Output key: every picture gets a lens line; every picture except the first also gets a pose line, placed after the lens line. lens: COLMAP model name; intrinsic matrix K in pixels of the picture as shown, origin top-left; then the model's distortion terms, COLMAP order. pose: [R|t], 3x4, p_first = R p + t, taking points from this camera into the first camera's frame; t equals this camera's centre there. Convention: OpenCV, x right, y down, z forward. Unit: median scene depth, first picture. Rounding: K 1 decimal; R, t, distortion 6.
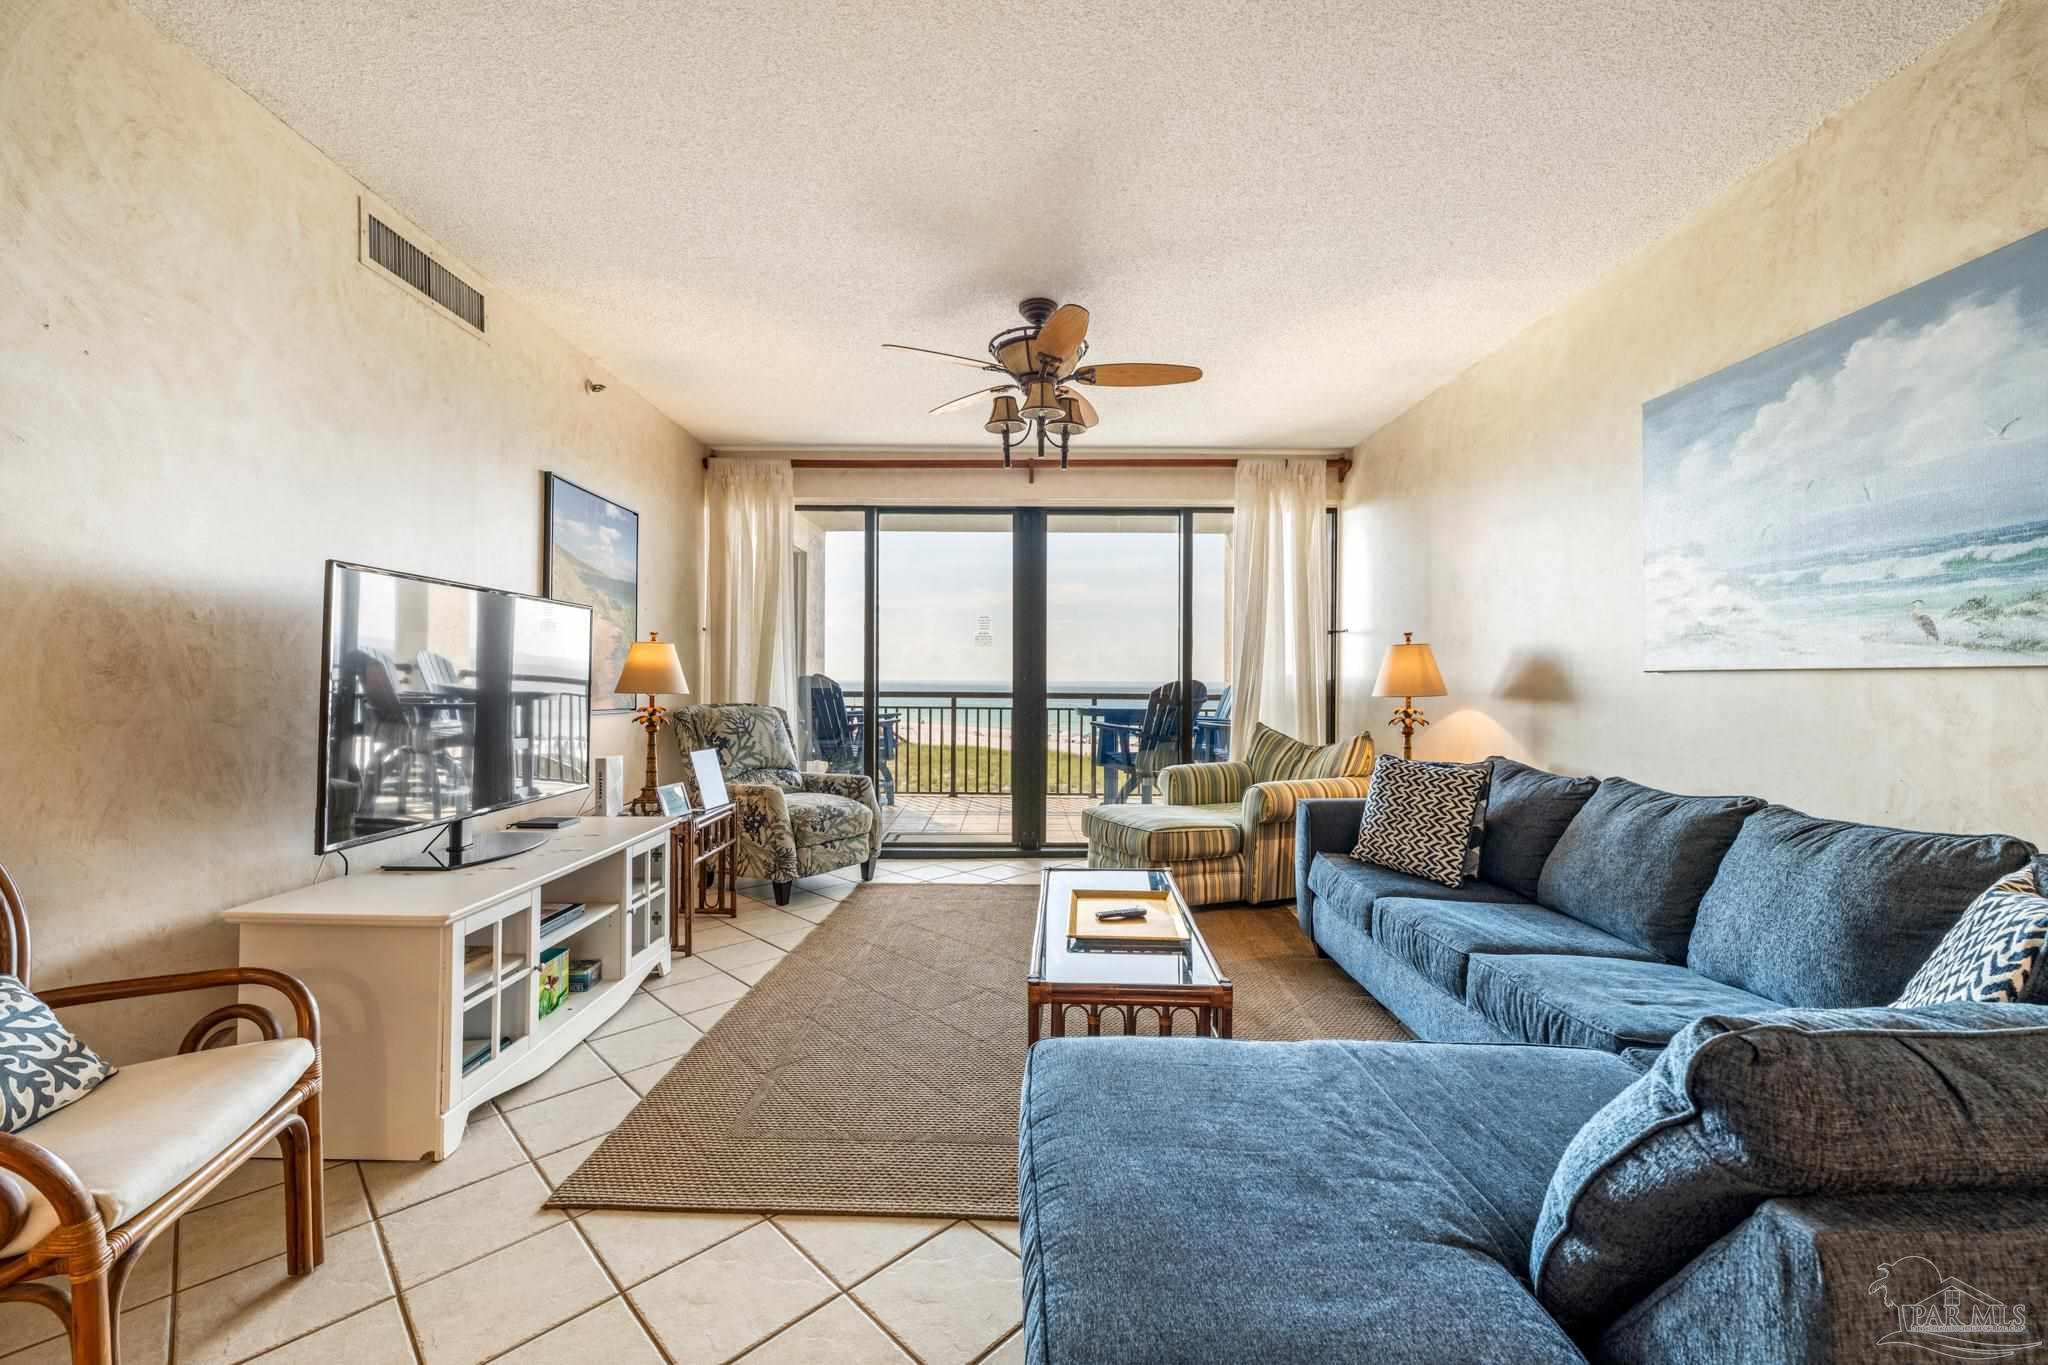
lens RADIAL K [[810.2, 0, 1036.0], [0, 810.2, 682.7], [0, 0, 1]] dist [-0.001051, 0.000304]
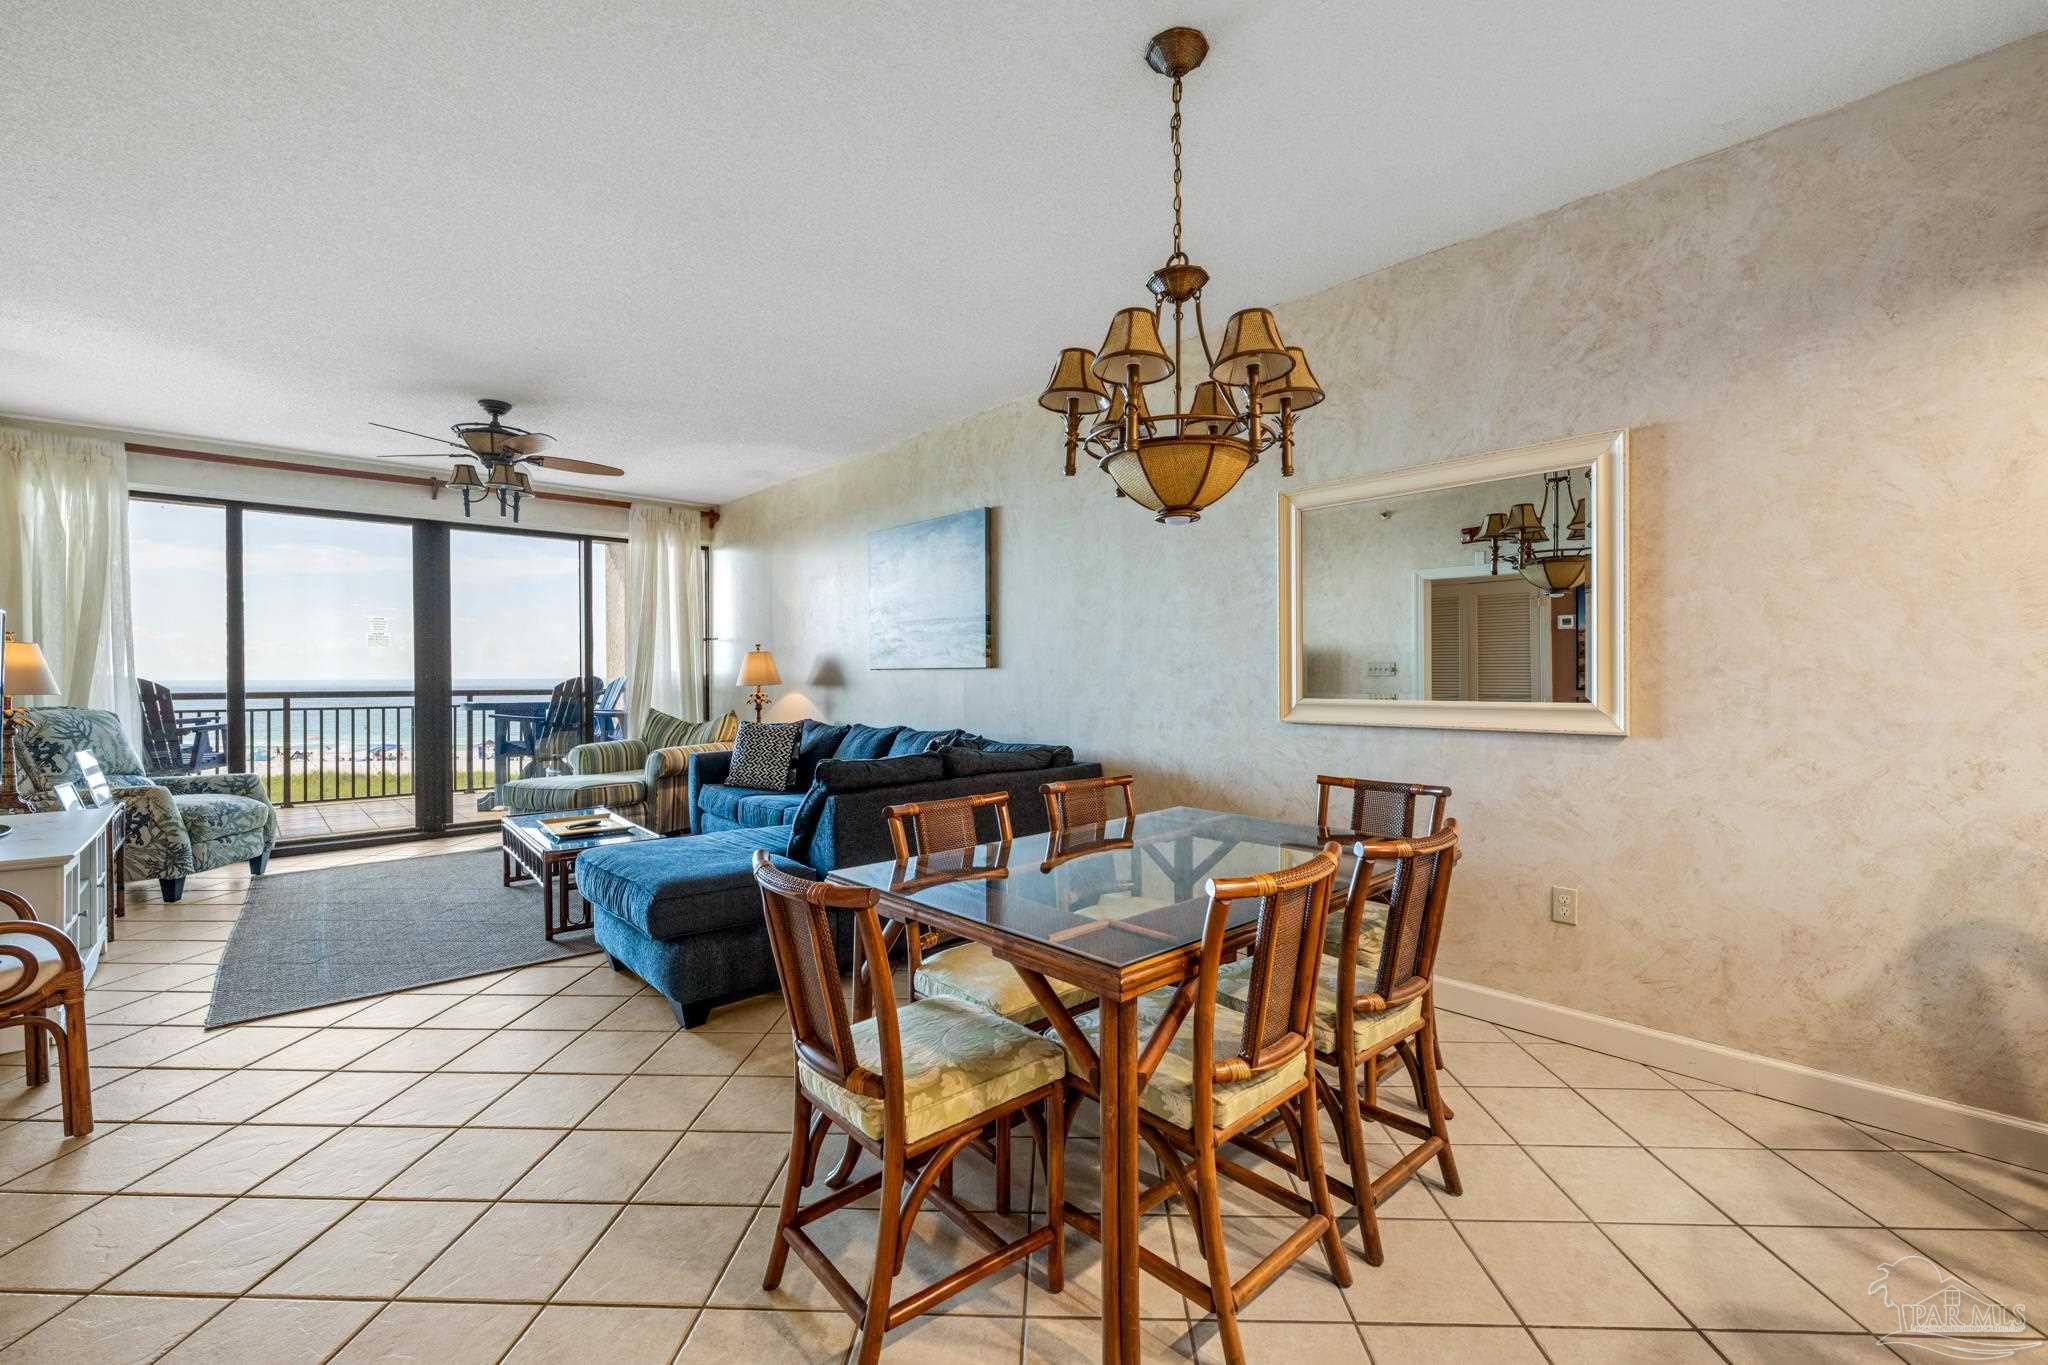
lens RADIAL K [[852.5, 0, 1015.6], [0, 852.5, 678.8], [0, 0, 1]] dist [0.000678, -0.000259]
pose [[0.757859, -0.011620, 0.652315, -0.185277], [0.011171, 0.999926, 0.004833, 0.001745], [-0.652323, 0.003624, 0.757933, -0.445132]]
